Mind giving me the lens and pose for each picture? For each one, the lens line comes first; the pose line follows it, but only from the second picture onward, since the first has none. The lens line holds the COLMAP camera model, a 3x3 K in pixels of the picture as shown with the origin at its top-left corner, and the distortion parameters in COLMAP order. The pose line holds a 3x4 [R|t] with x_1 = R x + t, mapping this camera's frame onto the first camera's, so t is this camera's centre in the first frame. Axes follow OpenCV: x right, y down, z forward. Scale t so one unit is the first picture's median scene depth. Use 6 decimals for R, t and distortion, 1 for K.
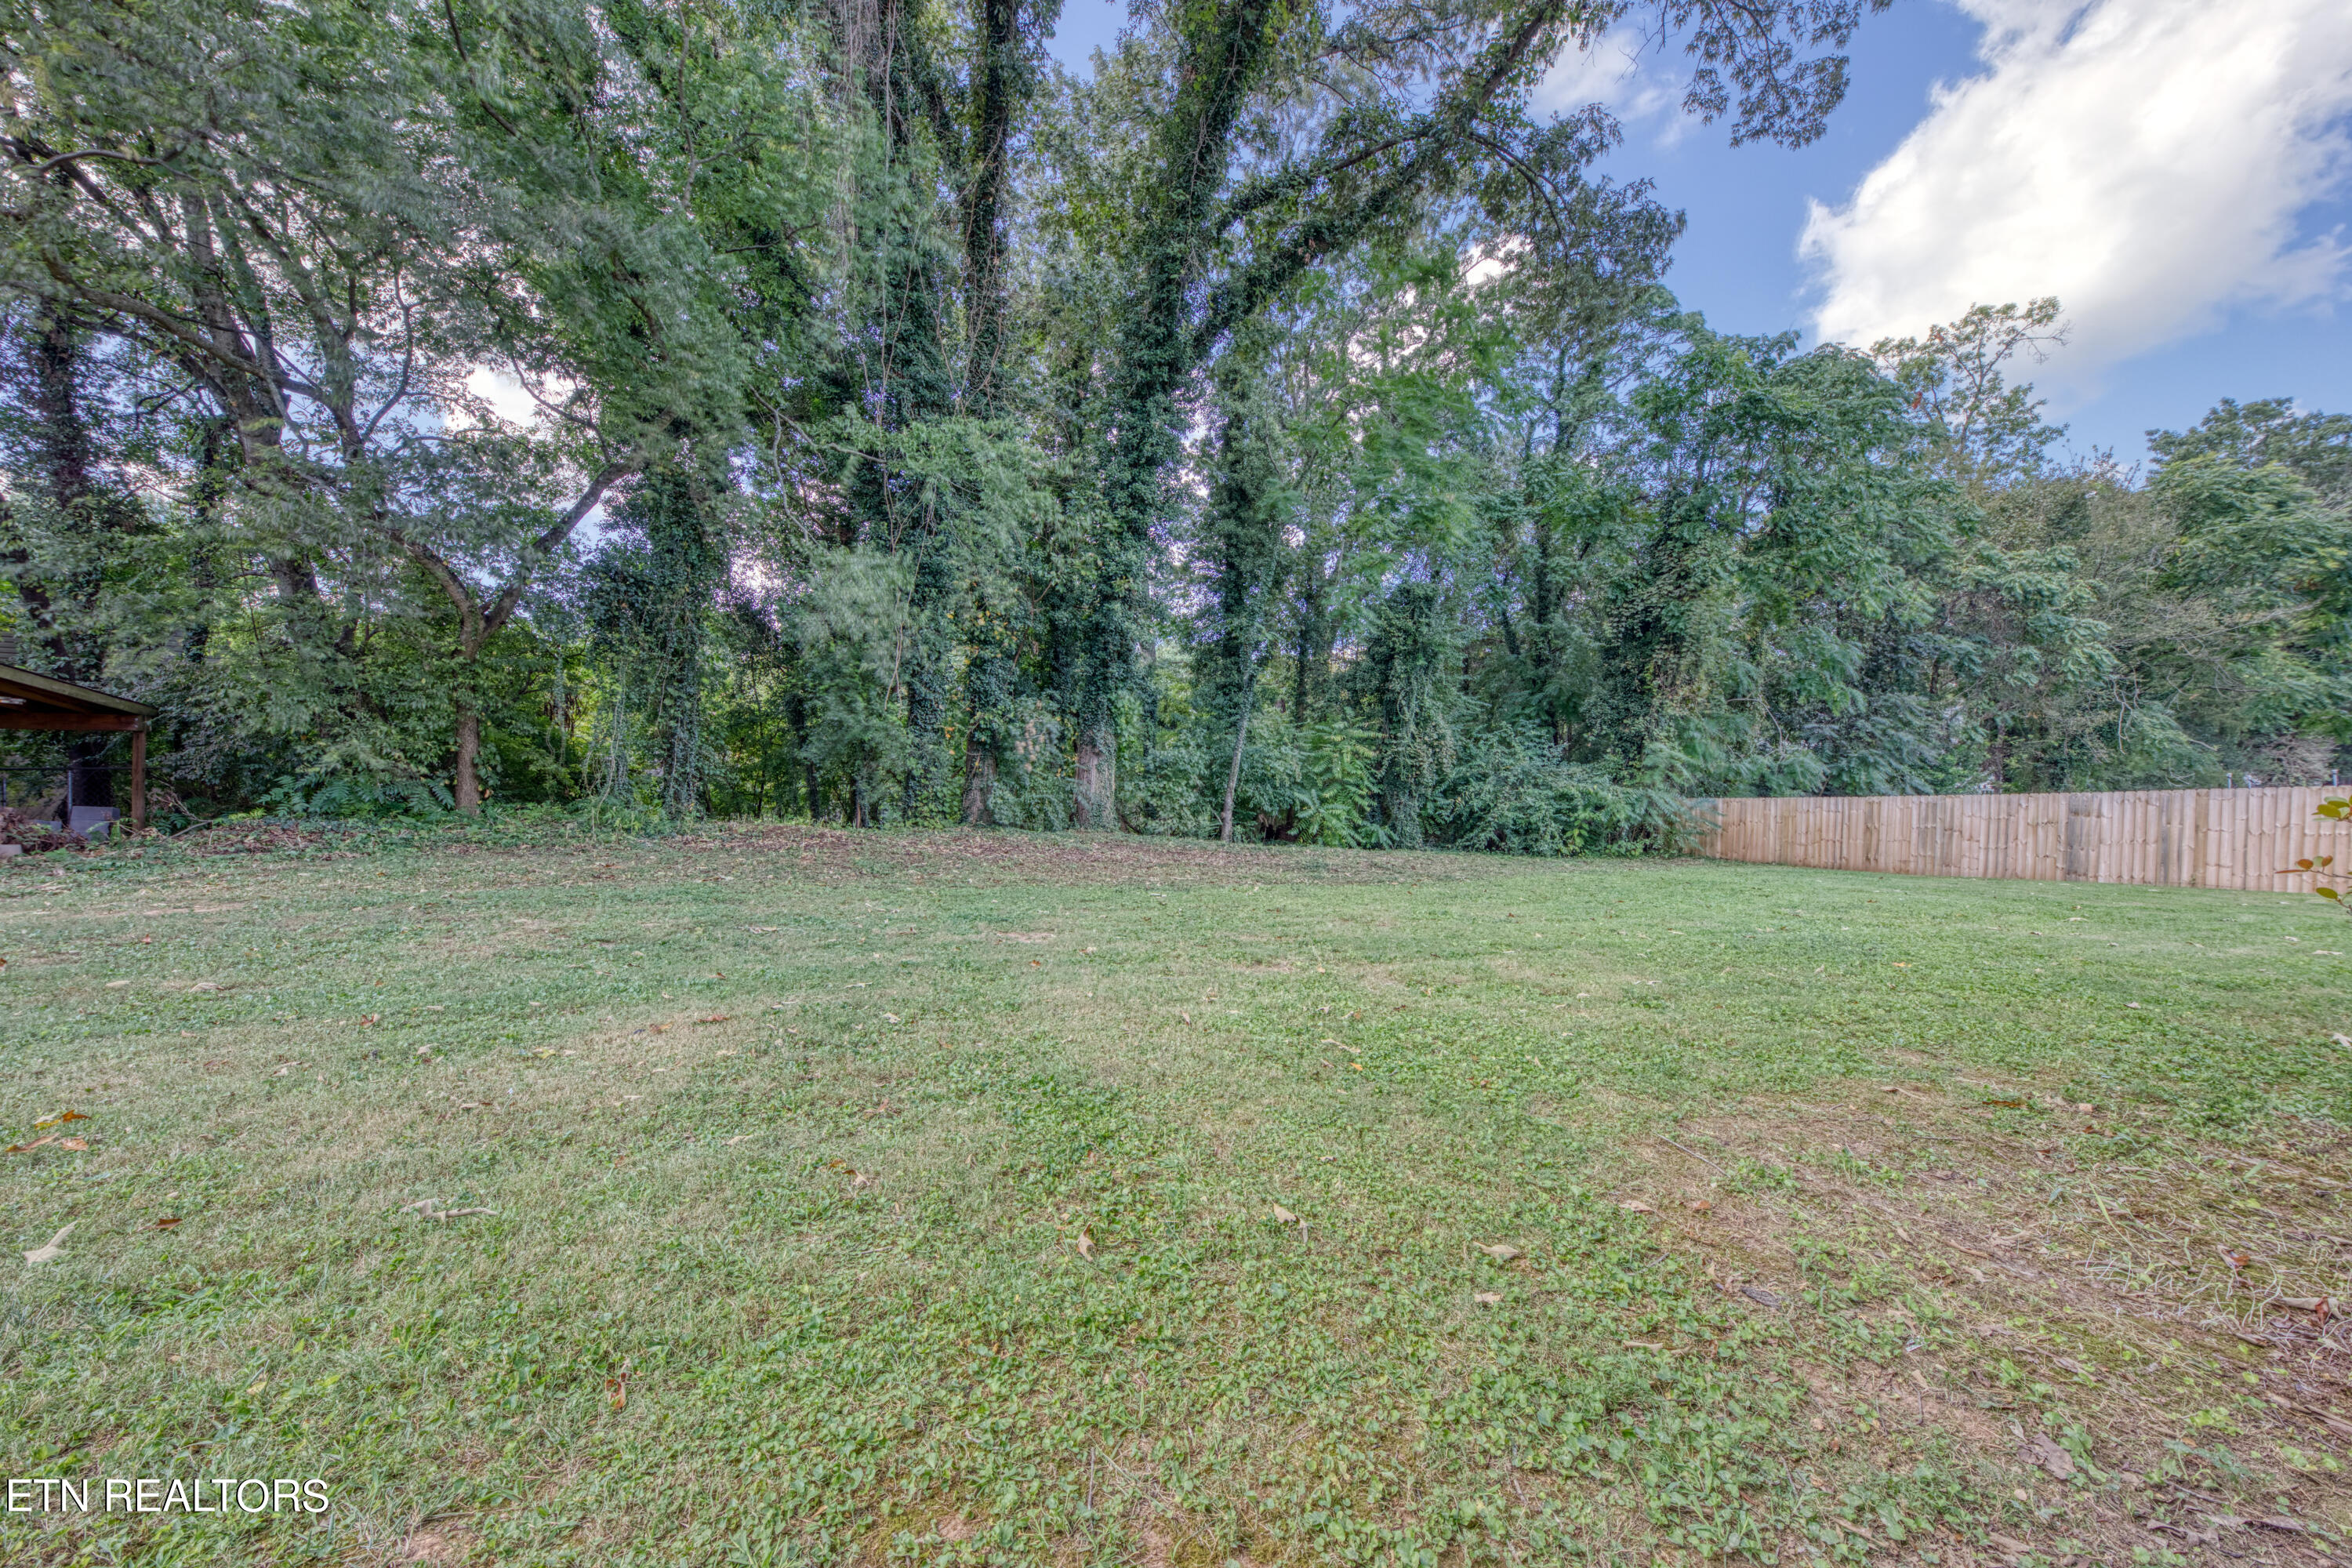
lens RADIAL K [[836.9, 0, 1178.0], [0, 836.9, 819.9], [0, 0, 1]] dist [-0.001866, -0.000195]
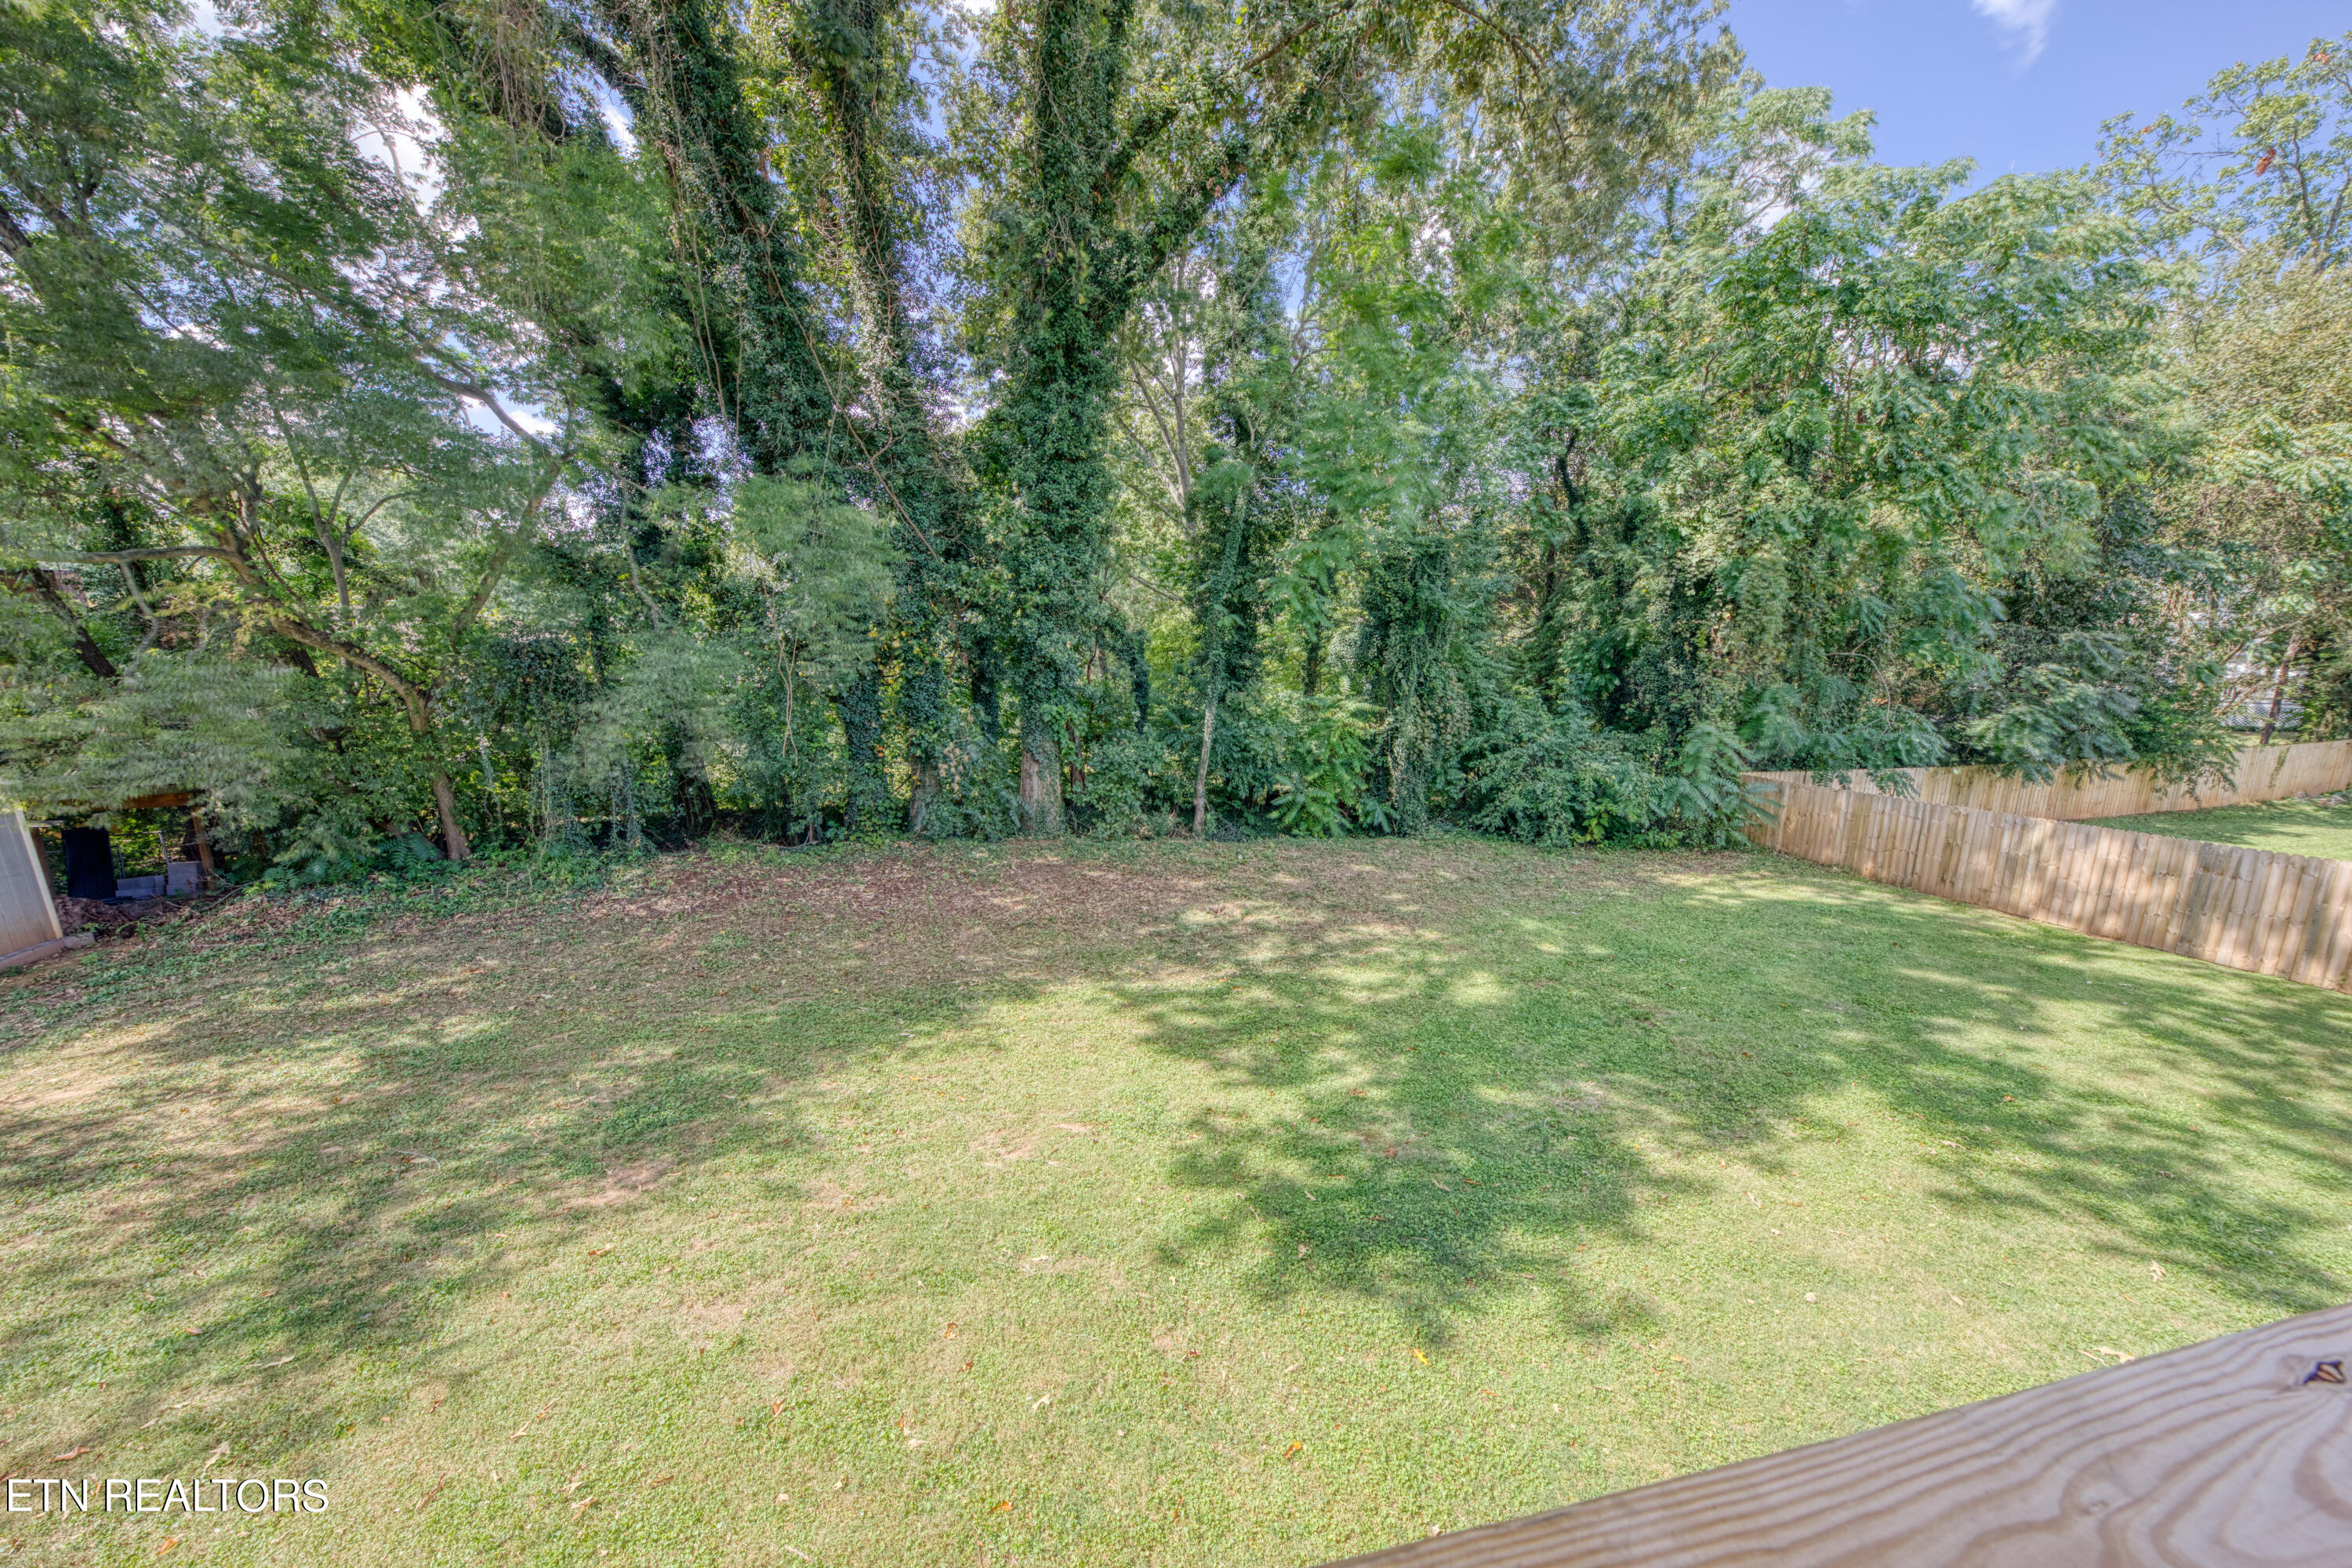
lens RADIAL K [[836.9, 0, 1178.0], [0, 836.9, 819.9], [0, 0, 1]] dist [-0.001866, -0.000195]
pose [[0.980450, 0.024036, -0.195295, 0.213554], [0.011996, 0.983364, 0.181251, -0.152841], [0.196403, -0.180050, 0.963851, 0.056501]]
